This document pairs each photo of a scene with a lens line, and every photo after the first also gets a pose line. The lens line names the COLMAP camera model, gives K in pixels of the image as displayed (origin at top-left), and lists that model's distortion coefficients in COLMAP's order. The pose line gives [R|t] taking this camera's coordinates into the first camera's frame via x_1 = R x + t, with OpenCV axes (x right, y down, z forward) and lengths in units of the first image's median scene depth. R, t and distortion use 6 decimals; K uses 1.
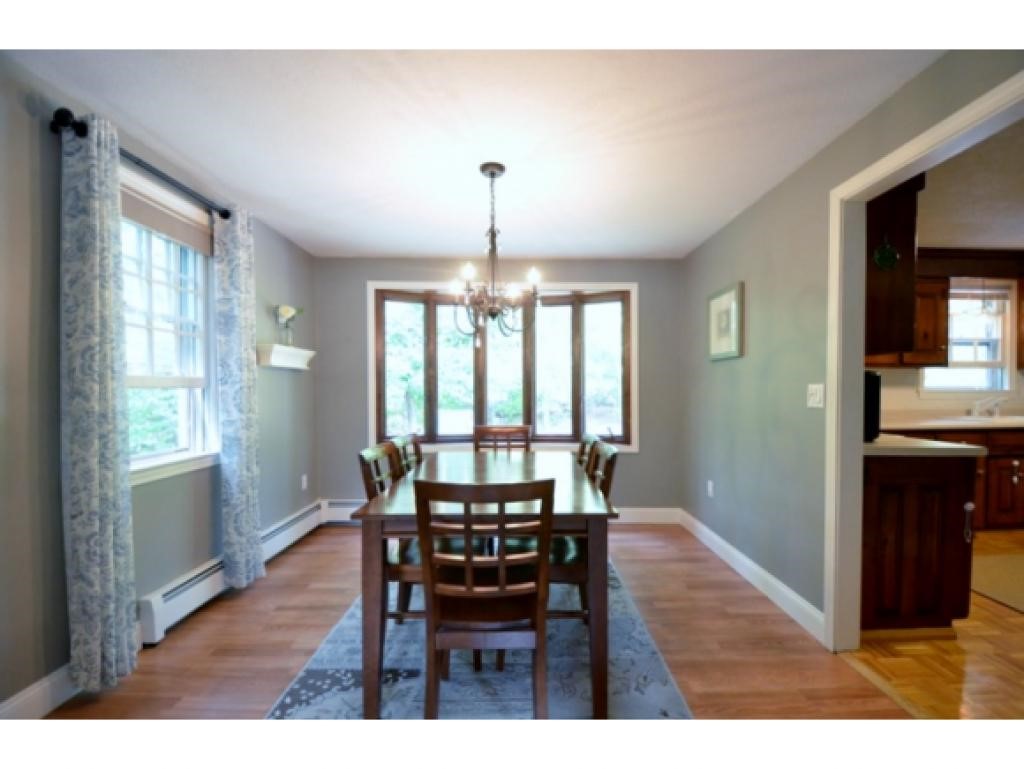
lens RADIAL K [[451.8, 0, 526.3], [0, 451.8, 397.2], [0, 0, 1]] dist [0.012150, -0.020106]
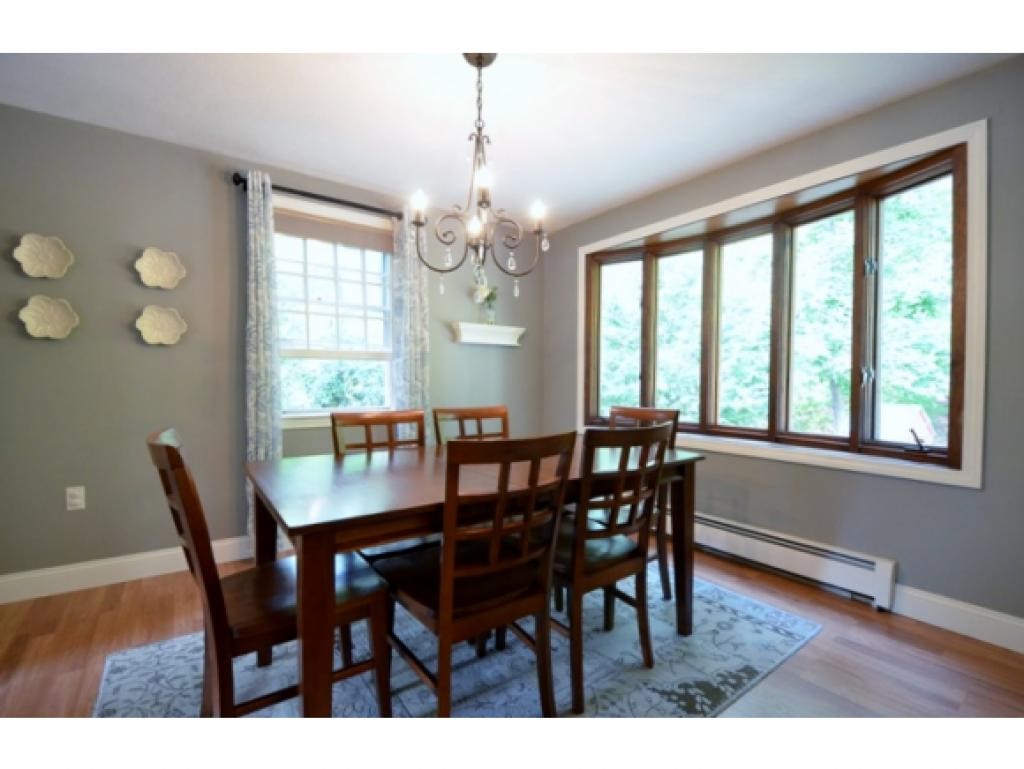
lens RADIAL K [[451.8, 0, 526.3], [0, 451.8, 397.2], [0, 0, 1]] dist [0.012150, -0.020106]
pose [[0.590071, 0.035993, -0.806548, 0.384265], [-0.018120, 0.999345, 0.031341, 0.026056], [0.807148, -0.003879, 0.590337, 0.403534]]
